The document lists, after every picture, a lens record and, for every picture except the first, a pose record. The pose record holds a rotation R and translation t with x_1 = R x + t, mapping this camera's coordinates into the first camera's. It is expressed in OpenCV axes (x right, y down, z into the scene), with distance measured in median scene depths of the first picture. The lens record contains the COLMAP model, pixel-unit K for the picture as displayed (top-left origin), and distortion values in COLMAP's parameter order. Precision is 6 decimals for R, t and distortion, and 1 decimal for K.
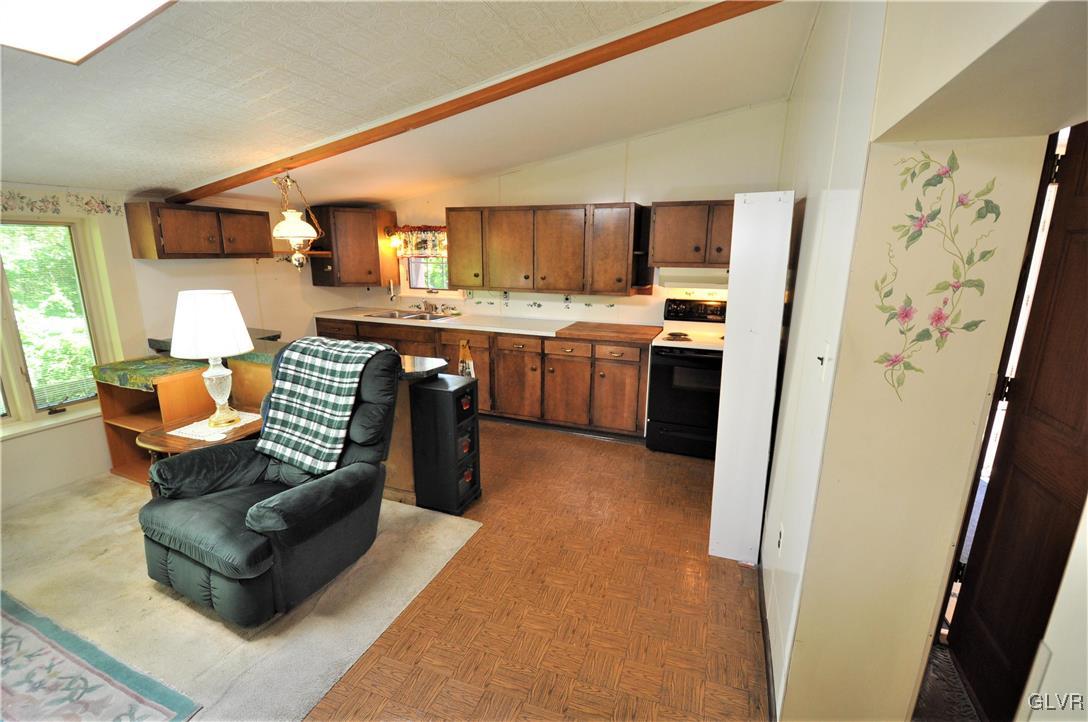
lens RADIAL K [[473.7, 0, 544.0], [0, 473.7, 361.0], [0, 0, 1]] dist [-0.001276, -0.011438]
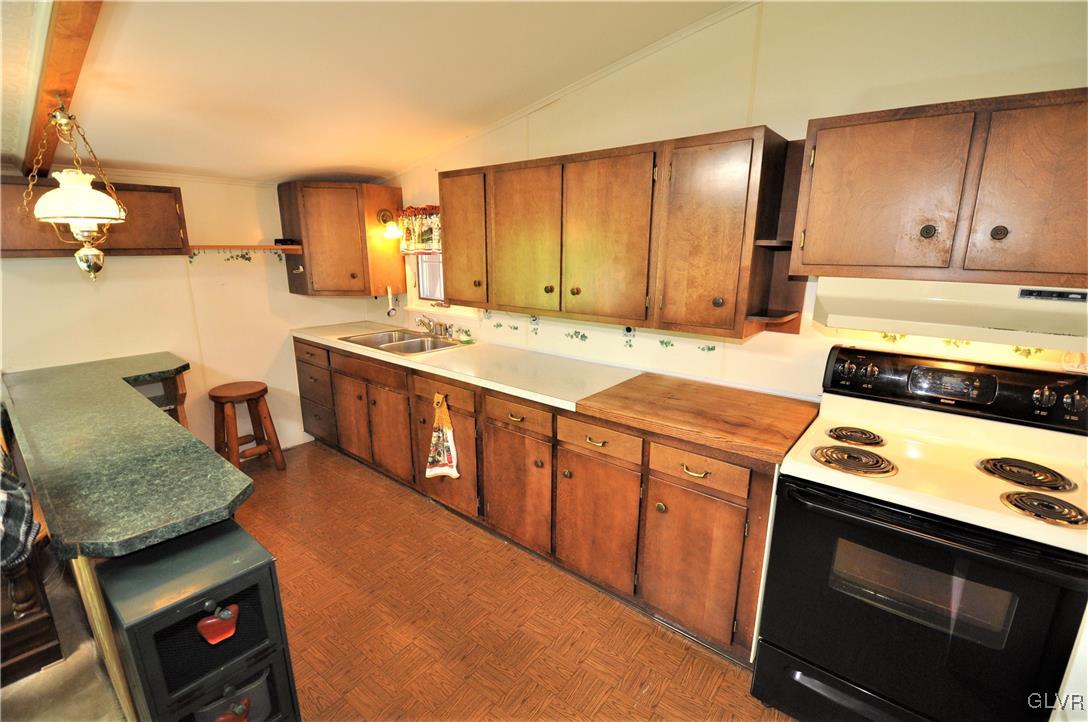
lens RADIAL K [[473.7, 0, 544.0], [0, 473.7, 361.0], [0, 0, 1]] dist [-0.001276, -0.011438]
pose [[0.952402, 0.066470, -0.297509, 0.132844], [-0.064688, 0.997780, 0.015843, -0.106622], [0.297901, 0.004157, 0.954588, 0.492027]]
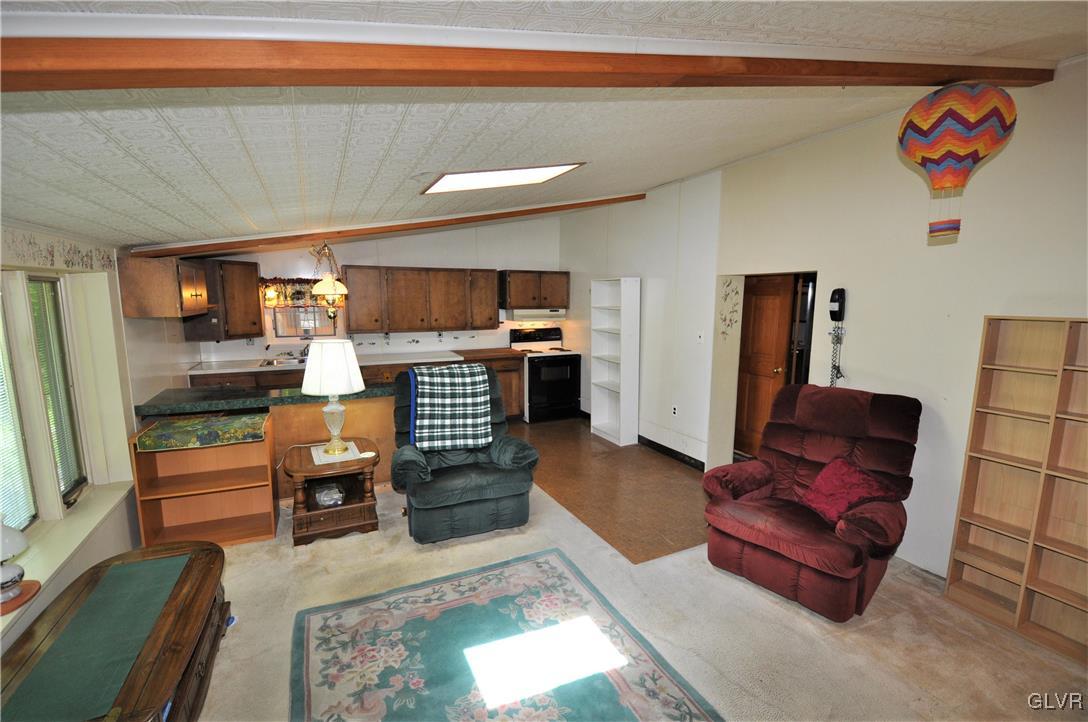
lens RADIAL K [[473.7, 0, 544.0], [0, 473.7, 361.0], [0, 0, 1]] dist [-0.001276, -0.011438]
pose [[0.684786, -0.107920, 0.720709, -0.796403], [0.166475, 0.985989, -0.010534, 0.005777], [-0.709475, 0.127193, 0.693158, -0.144252]]
